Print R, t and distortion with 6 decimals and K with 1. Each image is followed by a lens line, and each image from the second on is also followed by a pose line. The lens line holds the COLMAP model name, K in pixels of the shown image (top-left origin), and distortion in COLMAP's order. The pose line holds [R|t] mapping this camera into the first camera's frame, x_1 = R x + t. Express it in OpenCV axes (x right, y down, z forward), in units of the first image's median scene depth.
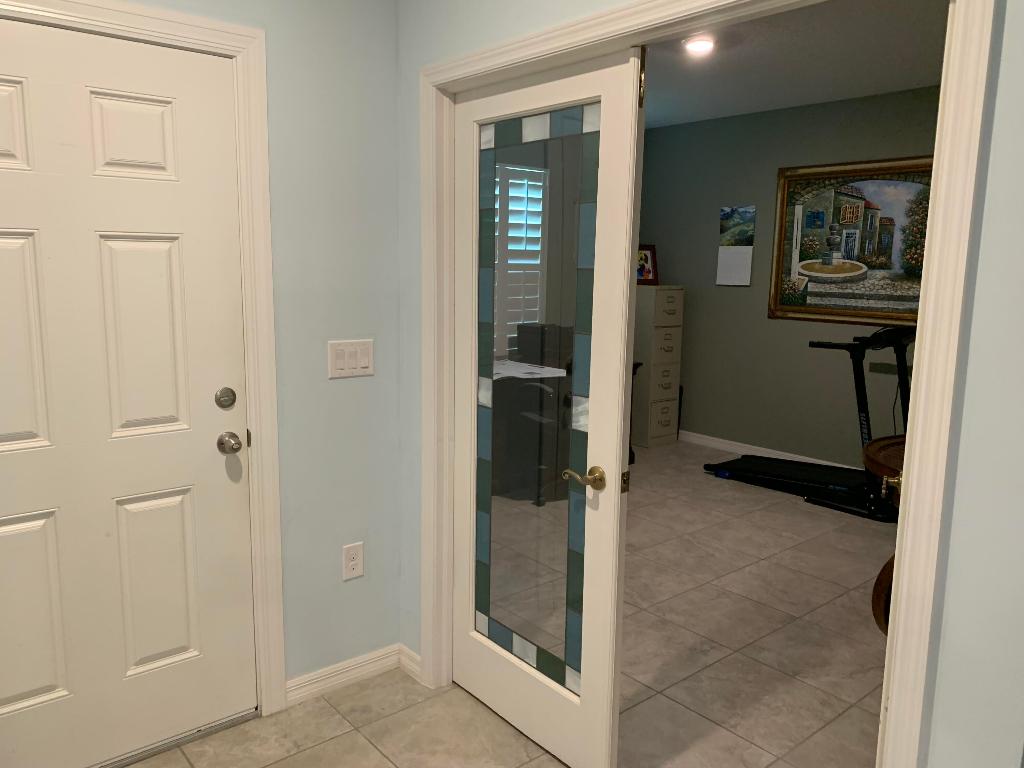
lens RADIAL K [[774.5, 0, 487.0], [0, 774.5, 386.1], [0, 0, 1]] dist [0.049275, -0.065886]
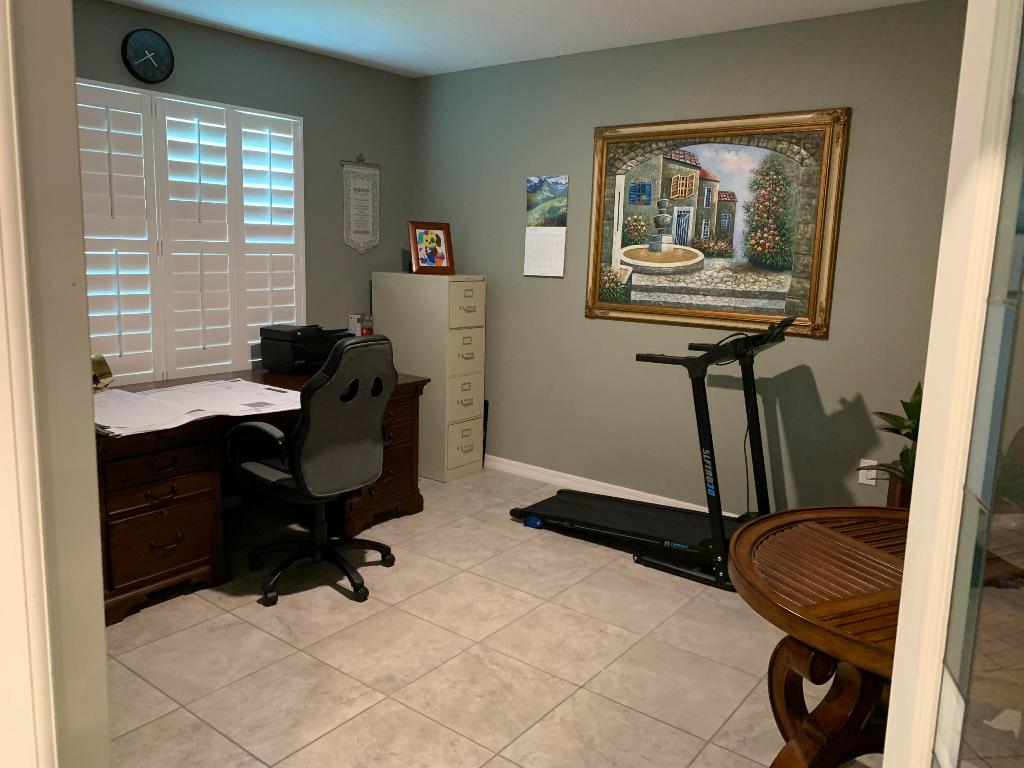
lens RADIAL K [[774.5, 0, 475.6], [0, 774.5, 378.7], [0, 0, 1]] dist [0.049275, -0.065886]
pose [[0.980460, -0.021712, 0.195519, 0.101406], [0.019232, 0.999709, 0.014574, -0.041735], [-0.195778, -0.010529, 0.980592, 0.263747]]
